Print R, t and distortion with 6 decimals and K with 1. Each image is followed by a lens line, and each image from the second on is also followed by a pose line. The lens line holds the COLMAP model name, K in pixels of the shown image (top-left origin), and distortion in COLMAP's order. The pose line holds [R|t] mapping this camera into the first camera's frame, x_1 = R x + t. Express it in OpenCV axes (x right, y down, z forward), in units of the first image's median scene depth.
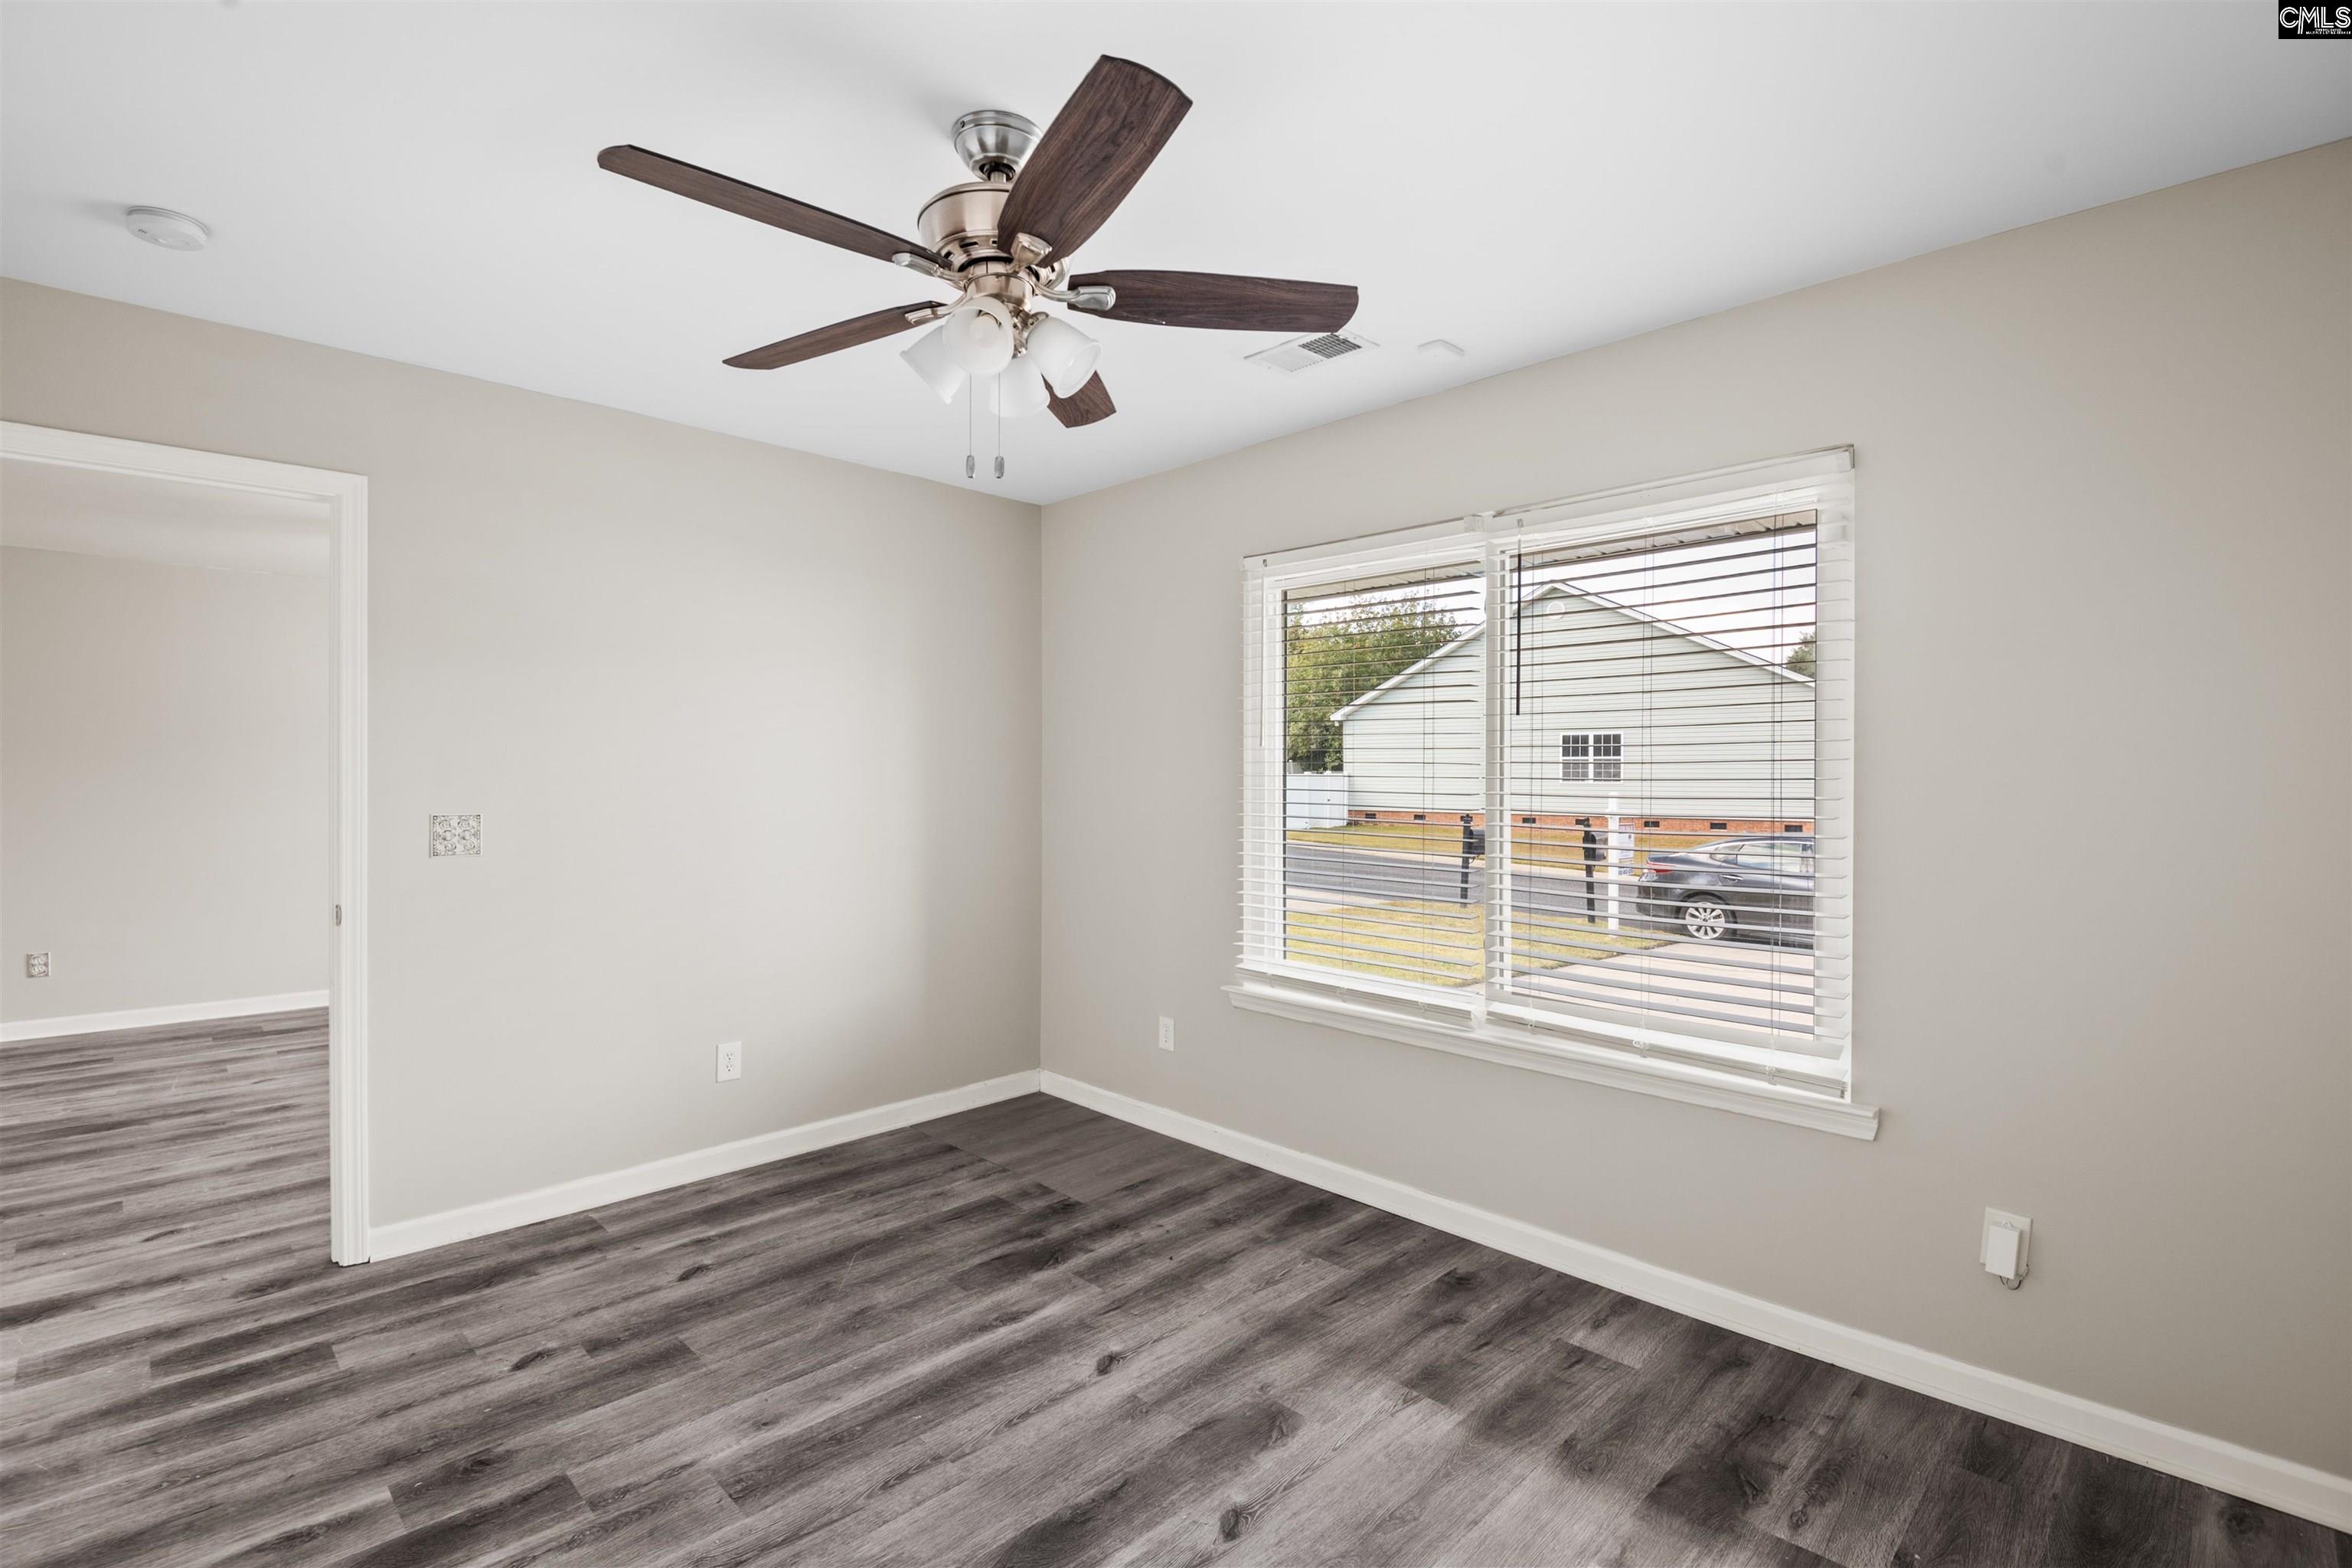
lens RADIAL K [[1097.8, 0, 1176.0], [0, 1097.8, 784.0], [0, 0, 1]] dist [0.004939, -0.012913]
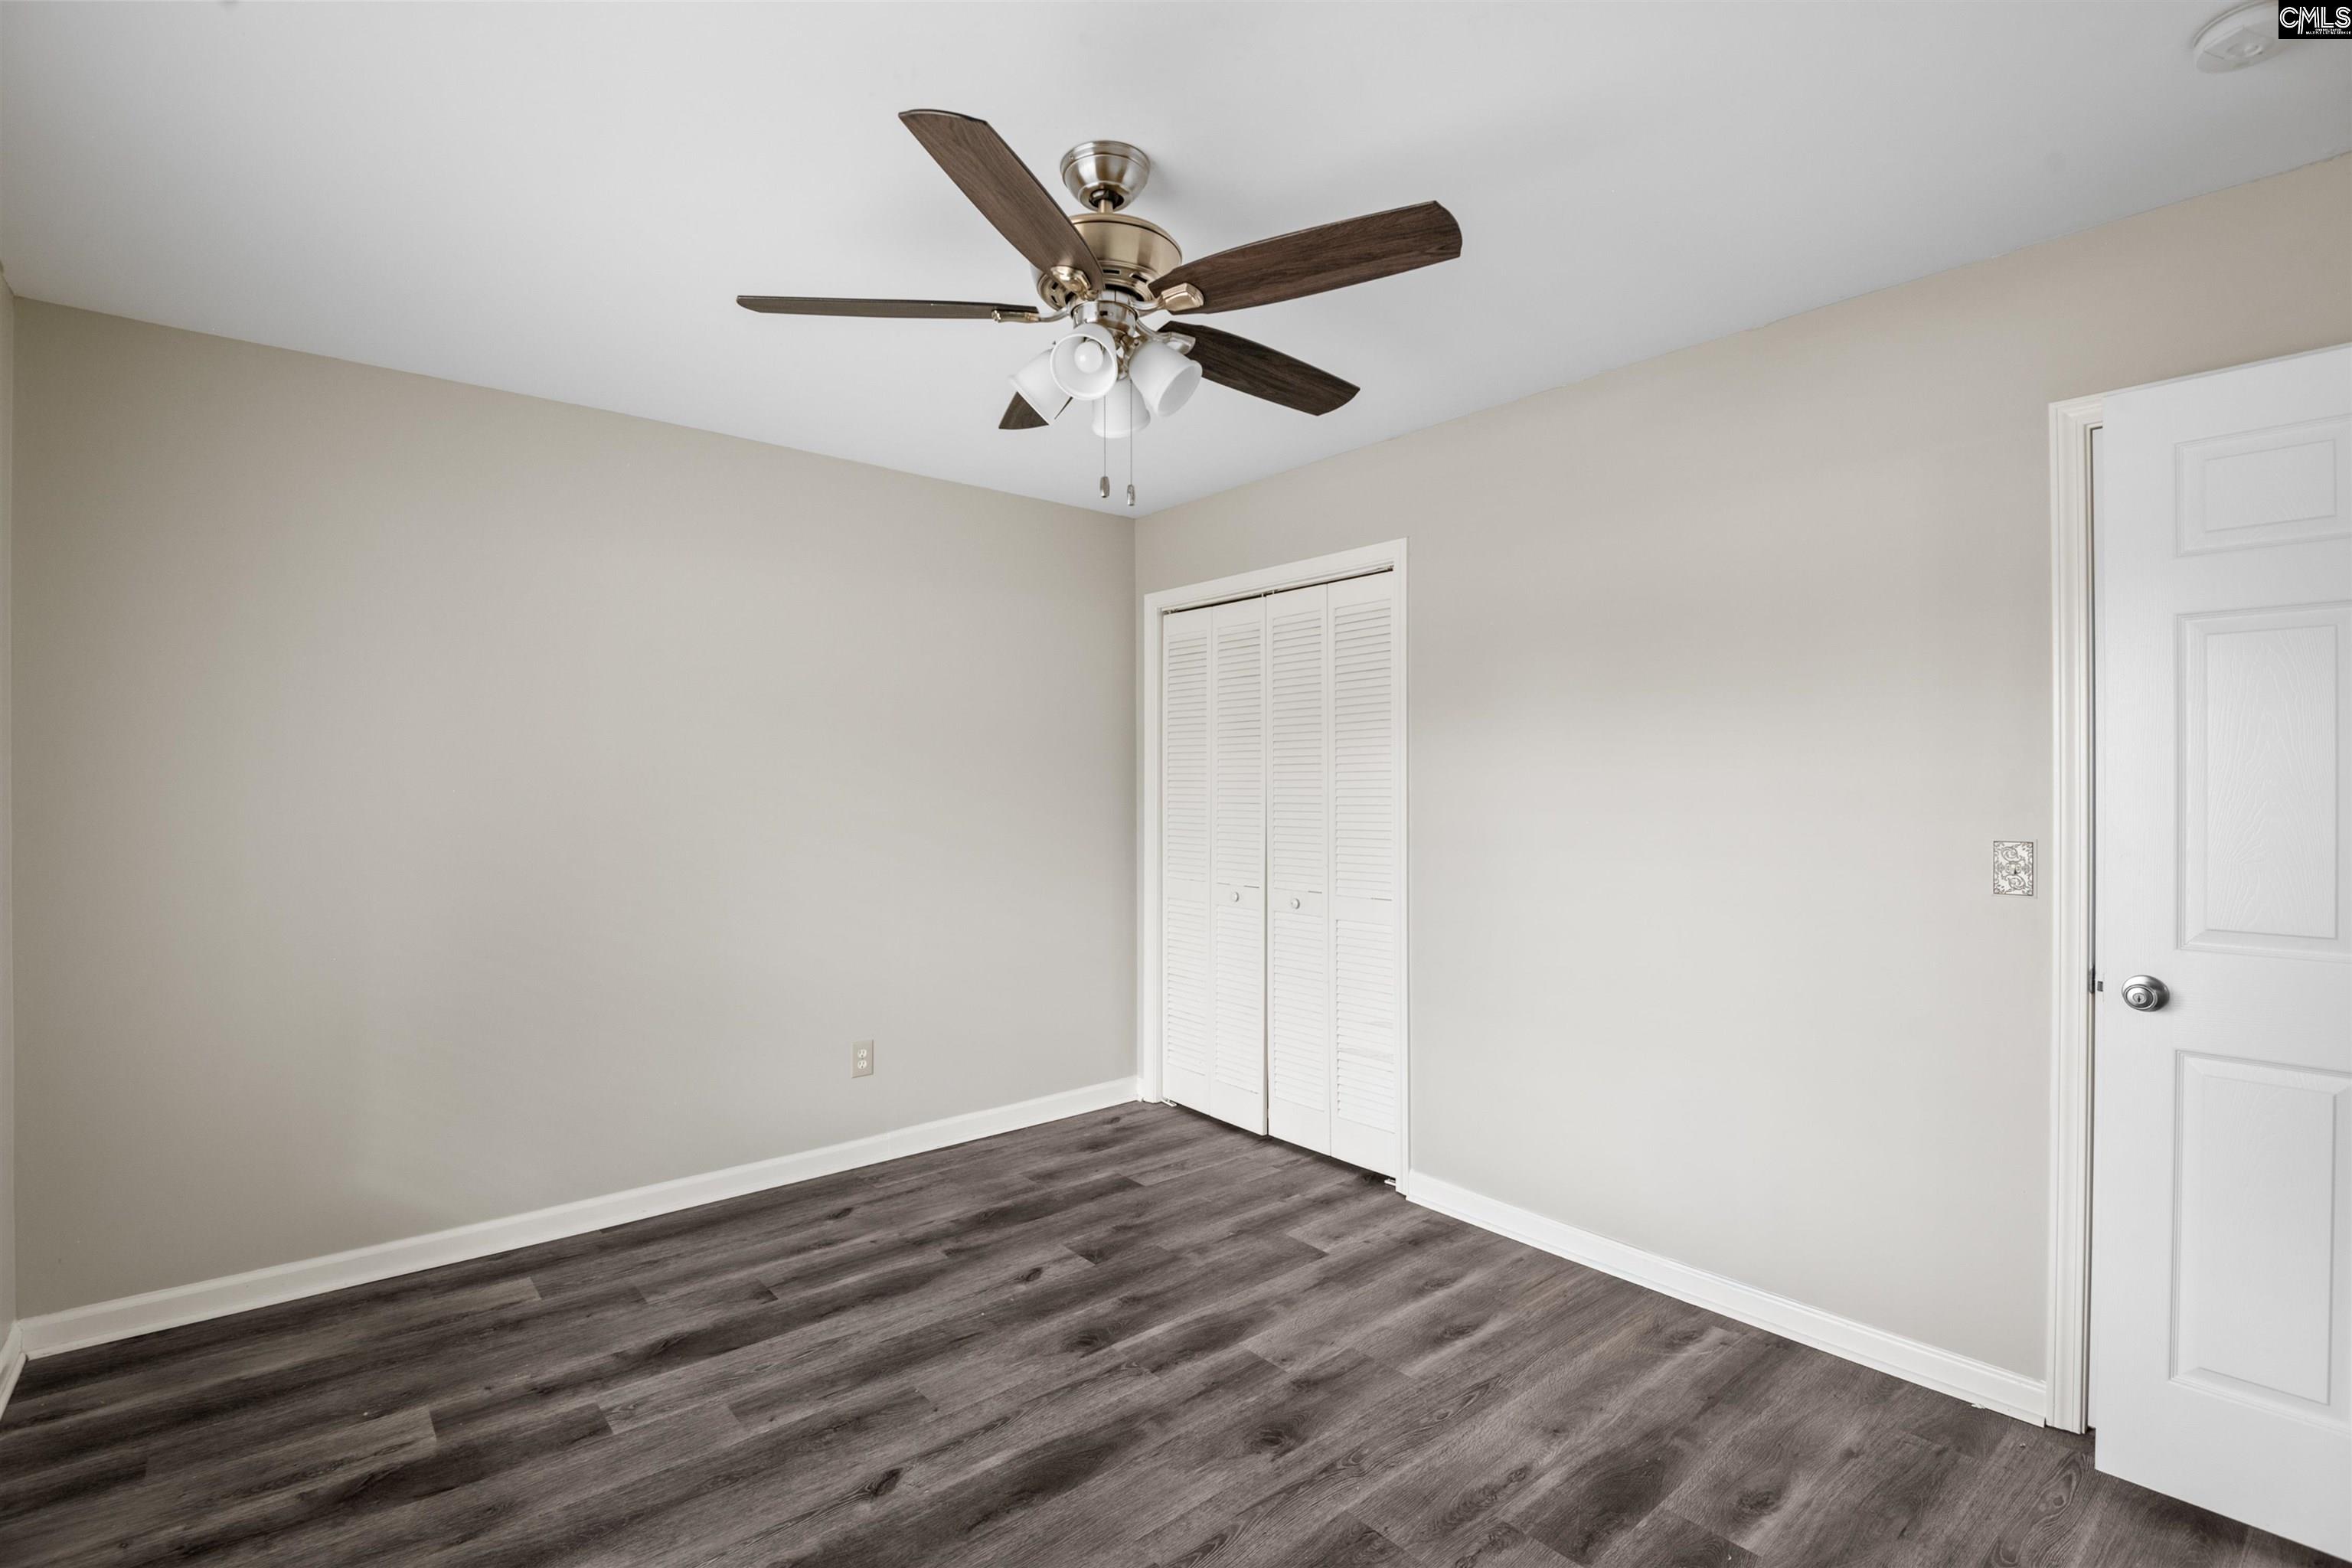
lens RADIAL K [[1097.8, 0, 1176.0], [0, 1097.8, 784.0], [0, 0, 1]] dist [0.004939, -0.012913]
pose [[-0.996794, -0.003656, 0.079927, -0.311365], [-0.002999, 0.999961, 0.008329, -0.017567], [-0.079955, 0.008063, -0.996766, 2.020521]]
